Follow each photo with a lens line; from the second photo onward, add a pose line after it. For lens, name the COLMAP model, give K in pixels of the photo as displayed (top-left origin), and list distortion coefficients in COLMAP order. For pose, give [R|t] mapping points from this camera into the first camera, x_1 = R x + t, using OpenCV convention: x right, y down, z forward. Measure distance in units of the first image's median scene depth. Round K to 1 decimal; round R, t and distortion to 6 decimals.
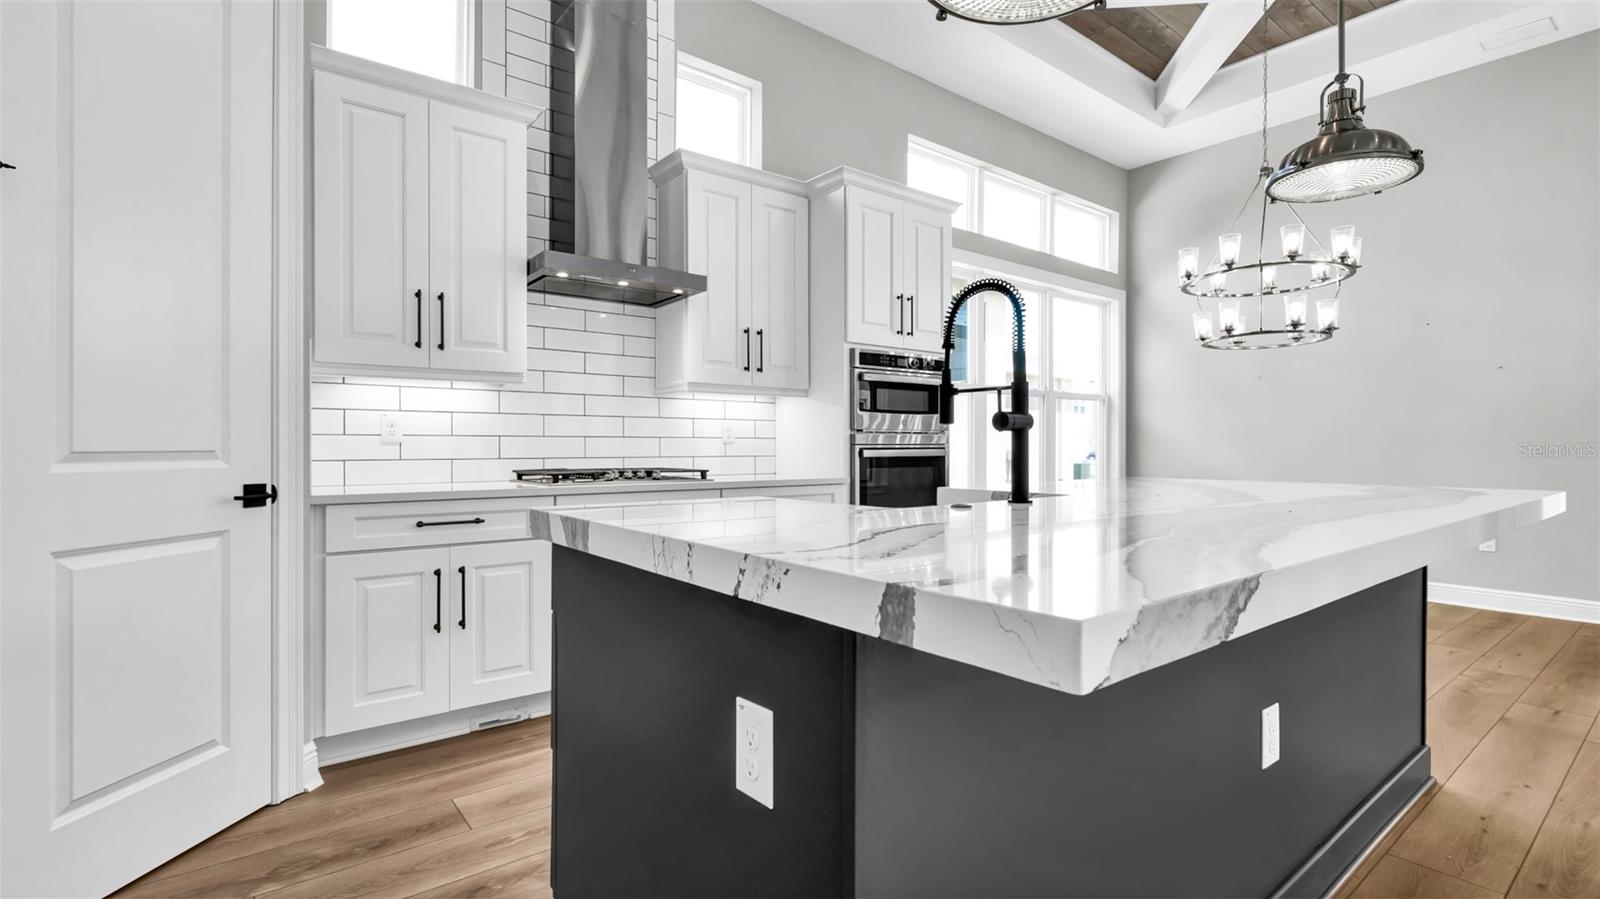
lens RADIAL K [[741.0, 0, 800.0], [0, 741.0, 449.5], [0, 0, 1]] dist [0.001084, 0.000987]
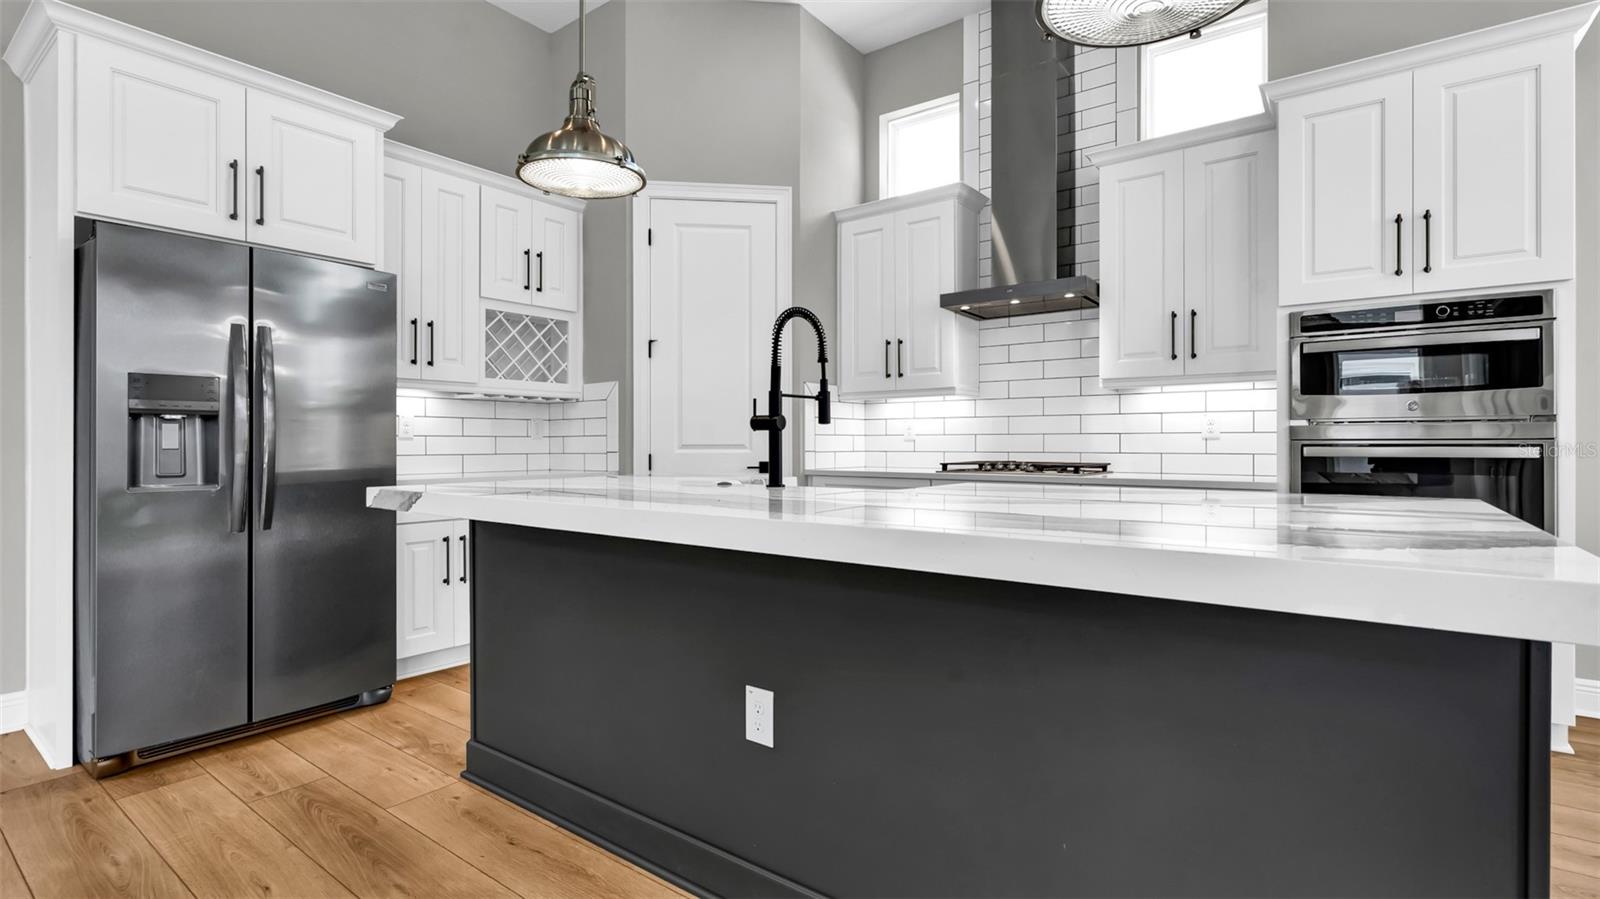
lens RADIAL K [[745.1, 0, 801.1], [0, 745.1, 443.0], [0, 0, 1]] dist [-0.001727, 0.000497]
pose [[0.253220, -0.000819, -0.967408, 0.801763], [-0.003558, 0.999992, -0.001778, -0.000021], [0.967402, 0.003892, 0.253215, 0.379051]]
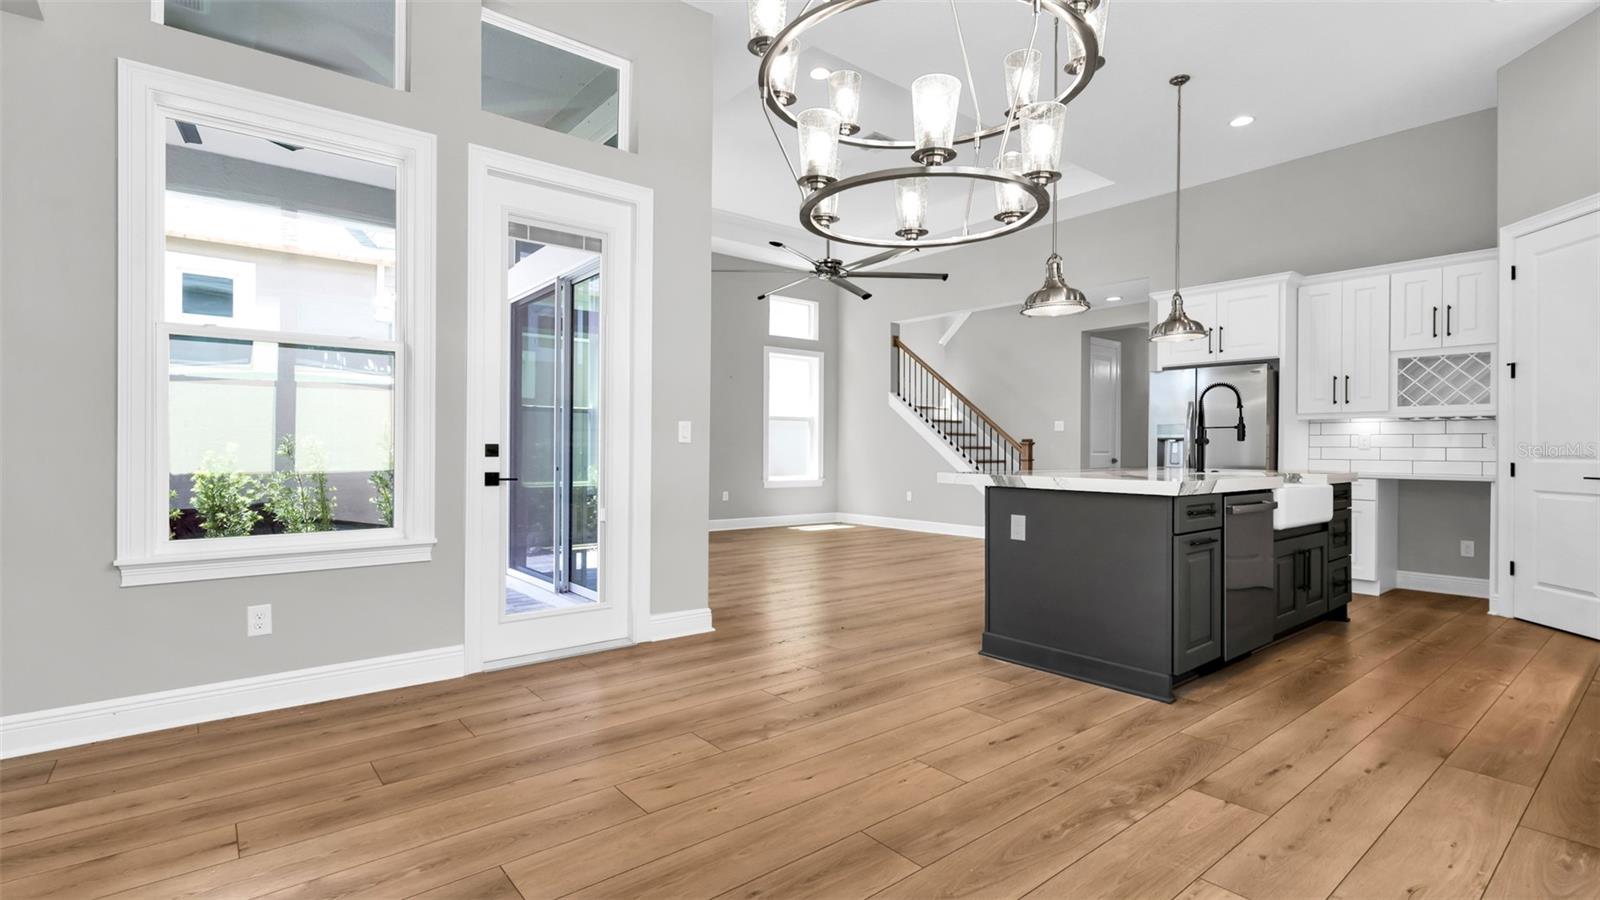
lens RADIAL K [[741.0, 0, 800.0], [0, 741.0, 450.0], [0, 0, 1]] dist [0.001084, 0.000987]
pose [[-0.999834, -0.007225, -0.016702, 0.919789], [-0.007355, 0.999943, 0.007767, -0.008317], [0.016645, 0.007888, -0.999830, 1.884946]]
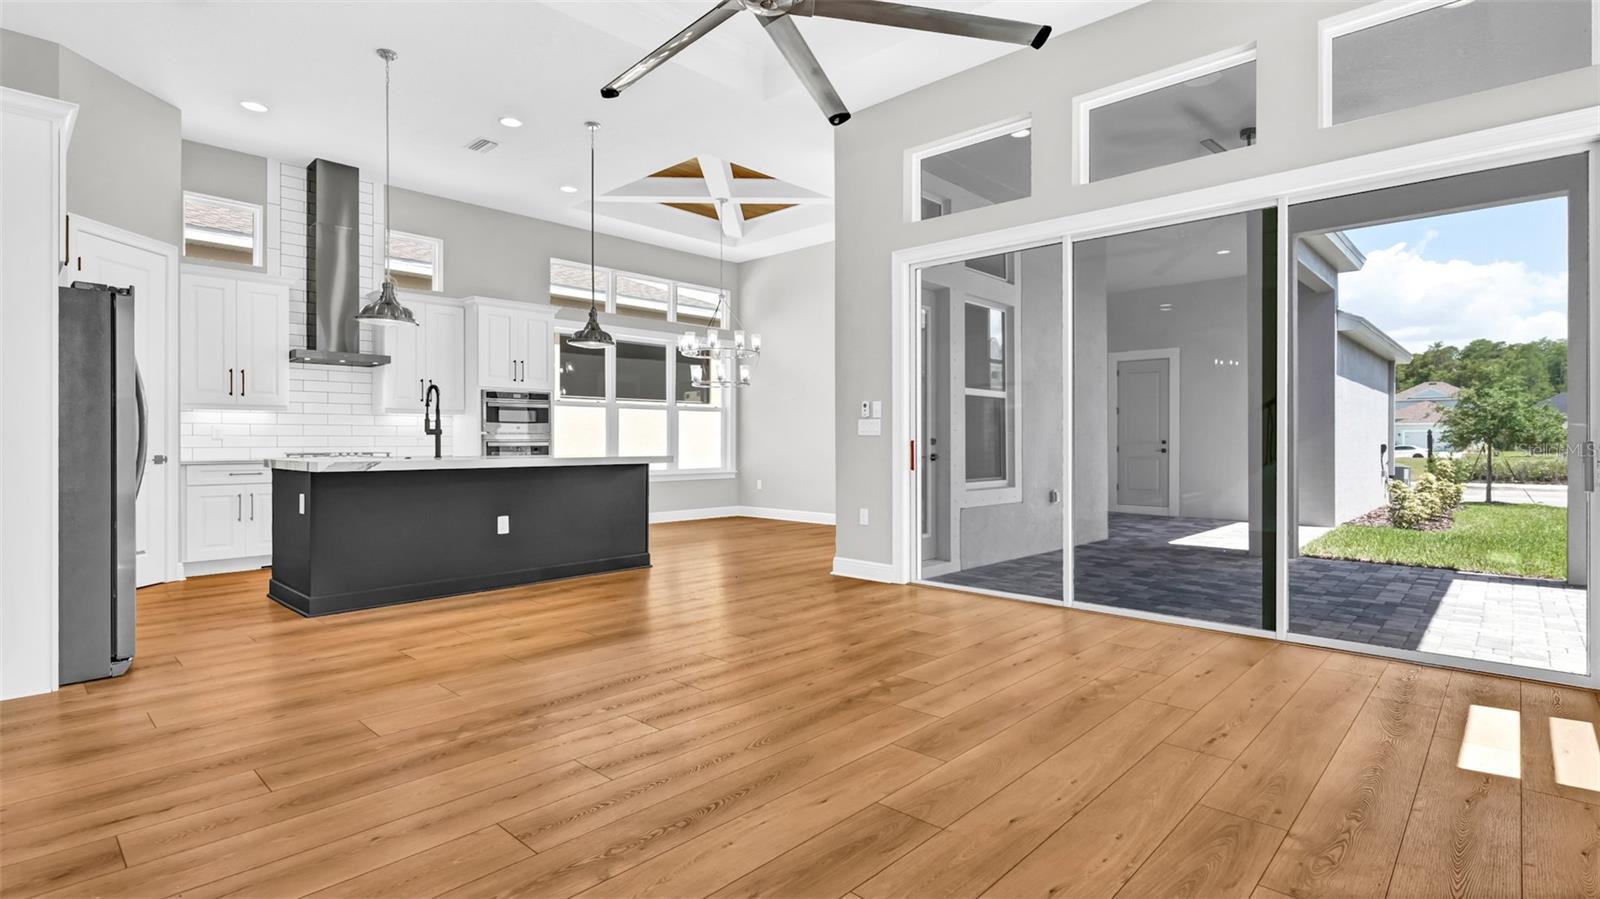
lens RADIAL K [[762.7, 0, 800.6], [0, 762.7, 440.5], [0, 0, 1]] dist [-0.000190, 0.000482]
pose [[0.989505, -0.001902, 0.144488, 0.707486], [0.002948, 0.999971, -0.007027, 0.013685], [-0.144470, 0.007379, 0.989482, -1.263208]]
